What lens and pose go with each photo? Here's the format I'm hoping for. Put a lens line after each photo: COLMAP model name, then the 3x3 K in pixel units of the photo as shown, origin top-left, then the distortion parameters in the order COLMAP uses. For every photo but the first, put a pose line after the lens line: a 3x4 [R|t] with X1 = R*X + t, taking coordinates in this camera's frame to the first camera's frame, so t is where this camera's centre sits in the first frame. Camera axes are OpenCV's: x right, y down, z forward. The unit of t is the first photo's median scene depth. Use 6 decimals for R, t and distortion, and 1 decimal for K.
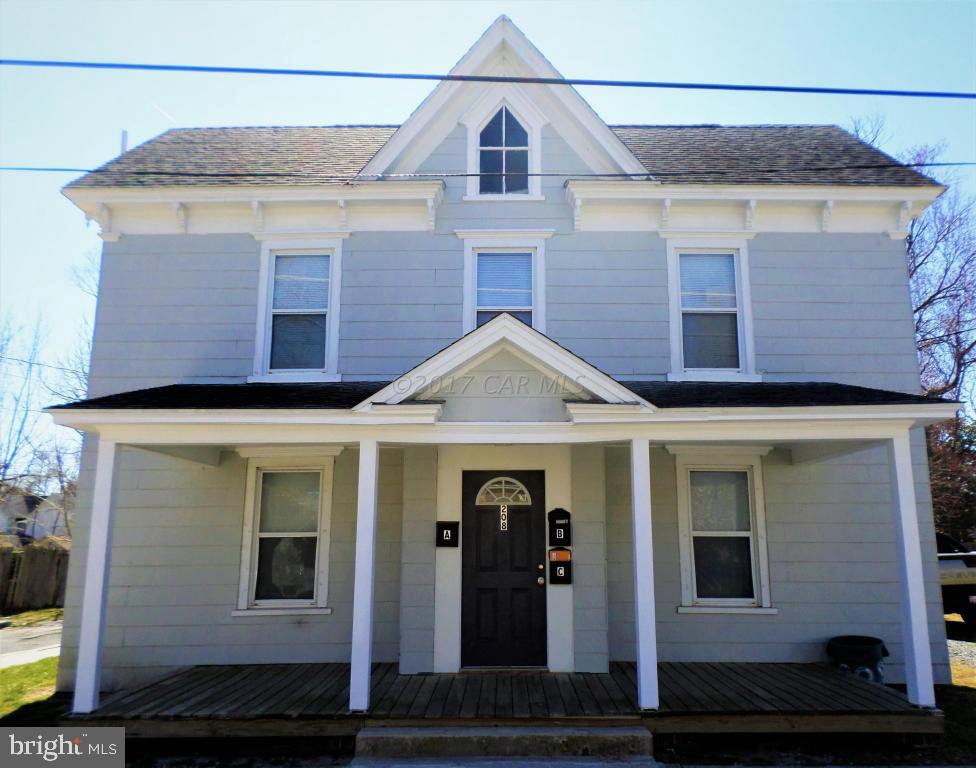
lens RADIAL K [[784.2, 0, 561.2], [0, 784.2, 395.3], [0, 0, 1]] dist [-0.000801, -0.005308]
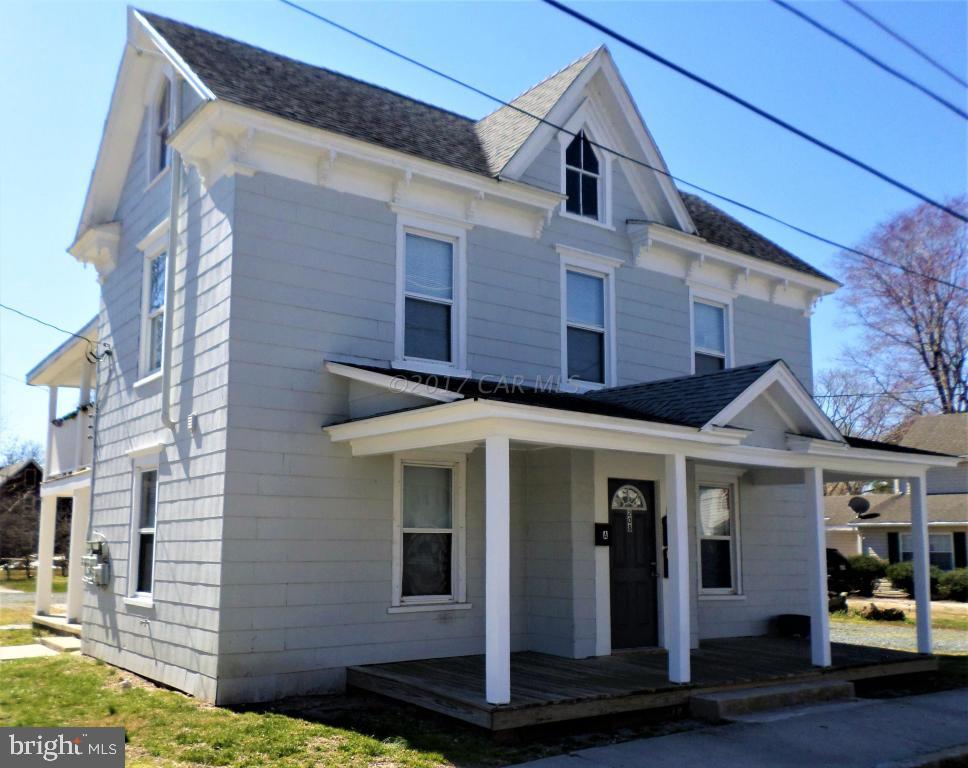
lens RADIAL K [[911.0, 0, 552.7], [0, 911.0, 421.7], [0, 0, 1]] dist [-0.009315, -0.008483]
pose [[0.798570, 0.094268, 0.594475, -0.825080], [-0.130873, 0.991224, 0.018622, 0.001571], [-0.587502, -0.092672, 0.803899, 0.006980]]
